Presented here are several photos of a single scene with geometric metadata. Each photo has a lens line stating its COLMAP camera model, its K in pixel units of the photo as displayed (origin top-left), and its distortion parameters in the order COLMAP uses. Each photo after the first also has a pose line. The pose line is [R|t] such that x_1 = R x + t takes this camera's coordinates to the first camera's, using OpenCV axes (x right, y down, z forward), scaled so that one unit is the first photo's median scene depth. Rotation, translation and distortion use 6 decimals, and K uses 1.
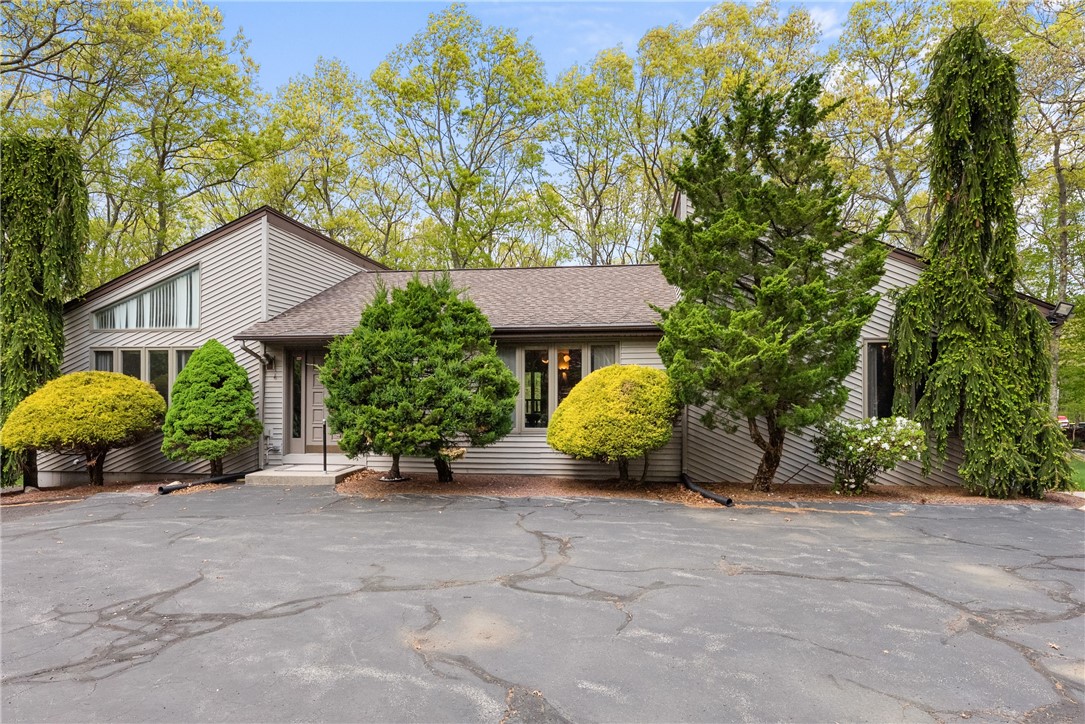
lens RADIAL K [[663.9, 0, 542.4], [0, 663.9, 359.8], [0, 0, 1]] dist [-0.000481, 0.001322]
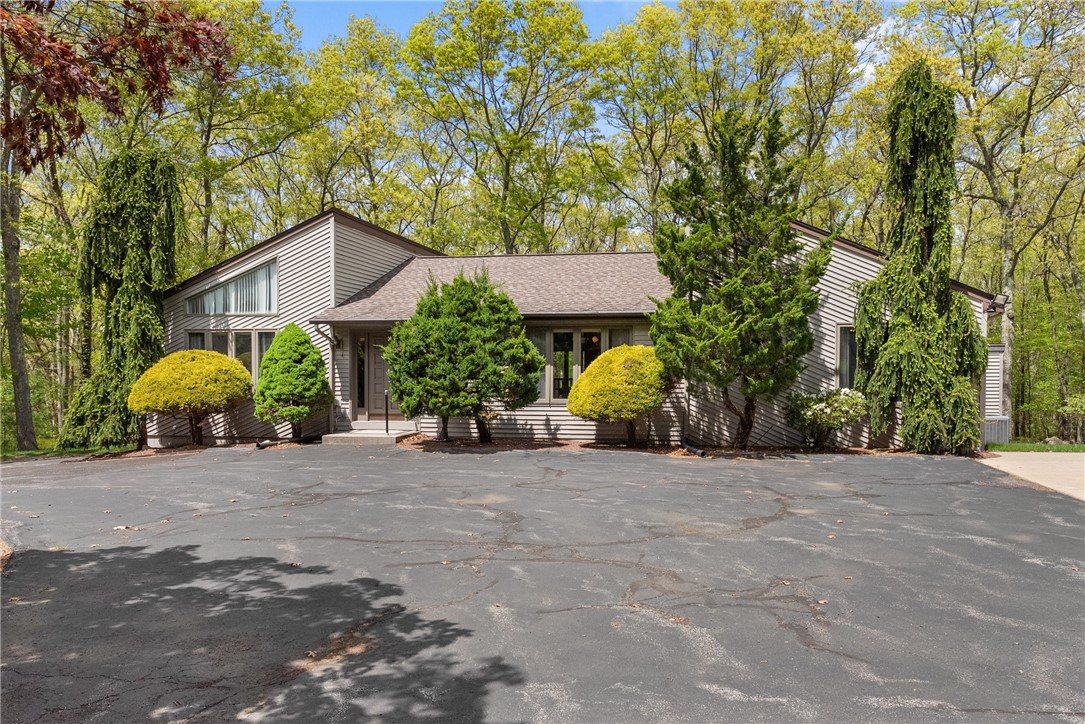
lens RADIAL K [[759.3, 0, 550.3], [0, 759.3, 364.0], [0, 0, 1]] dist [0.006973, -0.006010]
pose [[0.997170, 0.002662, -0.075132, 0.071811], [0.000150, 0.999301, 0.037393, -0.009594], [0.075179, -0.037299, 0.996472, -0.346973]]
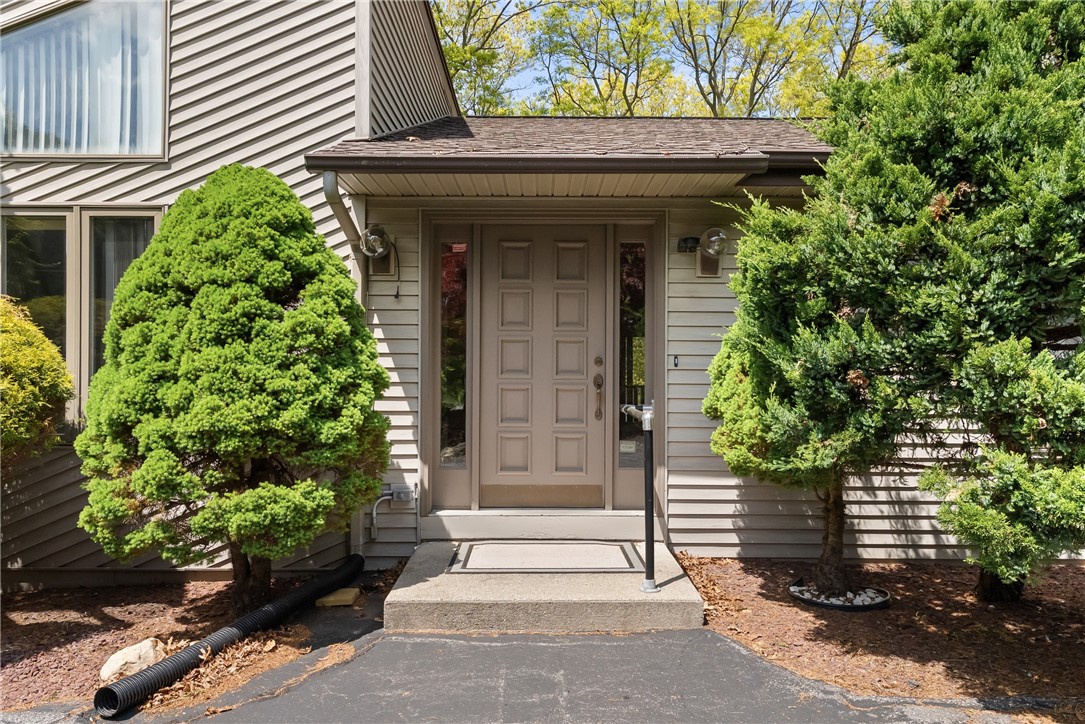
lens RADIAL K [[742.8, 0, 539.5], [0, 742.8, 365.5], [0, 0, 1]] dist [-0.002968, 0.001688]
pose [[0.991406, 0.009323, 0.130487, -0.425390], [-0.012395, 0.999664, 0.022756, 0.060025], [-0.130231, -0.024177, 0.991189, 0.667246]]
